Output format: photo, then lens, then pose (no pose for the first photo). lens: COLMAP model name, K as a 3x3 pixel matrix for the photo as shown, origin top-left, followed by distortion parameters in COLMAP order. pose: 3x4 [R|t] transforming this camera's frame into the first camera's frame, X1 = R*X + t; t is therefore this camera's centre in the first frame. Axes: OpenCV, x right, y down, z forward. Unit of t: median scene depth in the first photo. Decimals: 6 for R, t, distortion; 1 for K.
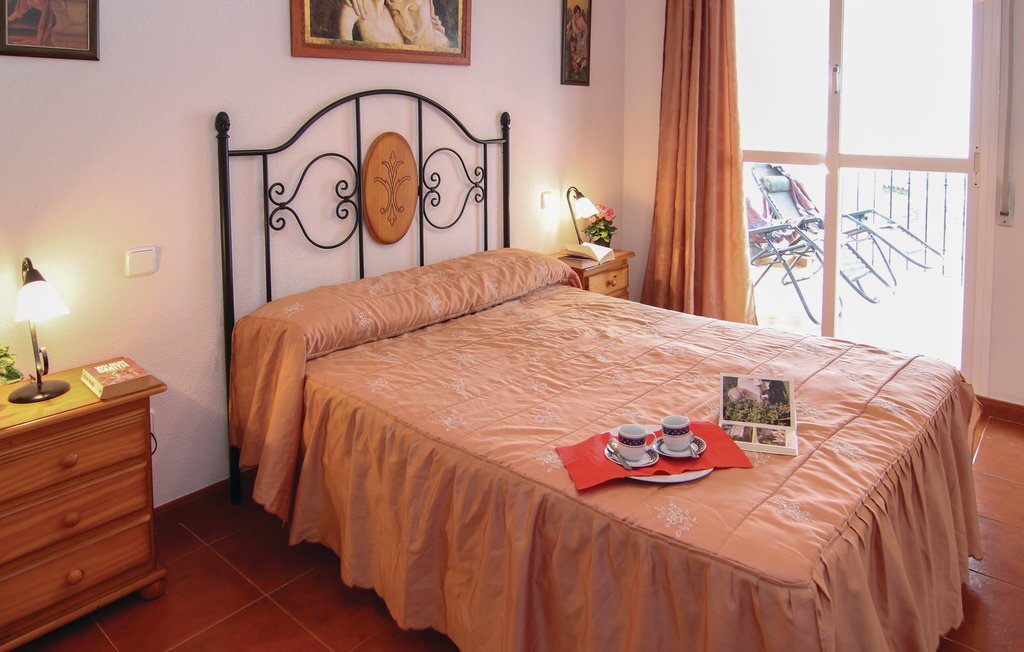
lens RADIAL K [[673.1, 0, 512.0], [0, 673.1, 326.0], [0, 0, 1]] dist [0.000311, -0.002266]
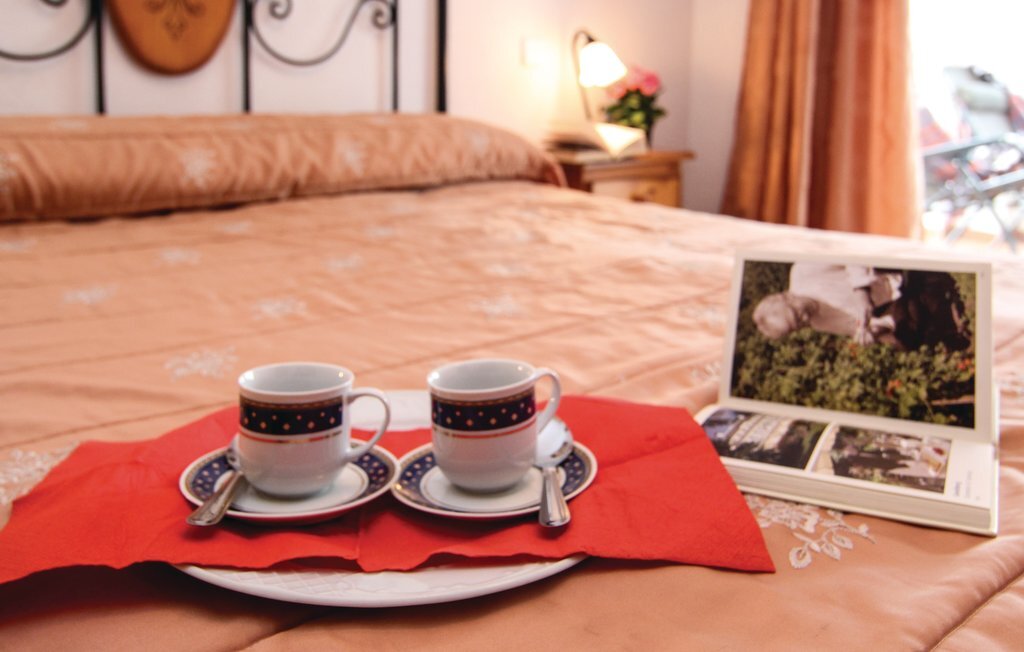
lens RADIAL K [[801.4, 0, 512.0], [0, 801.4, 326.0], [0, 0, 1]] dist [-0.012002, -0.007375]
pose [[0.985154, 0.045366, -0.165568, 0.208424], [-0.054426, 0.997235, -0.050597, 0.098797], [0.162815, 0.058857, 0.984899, 0.482289]]
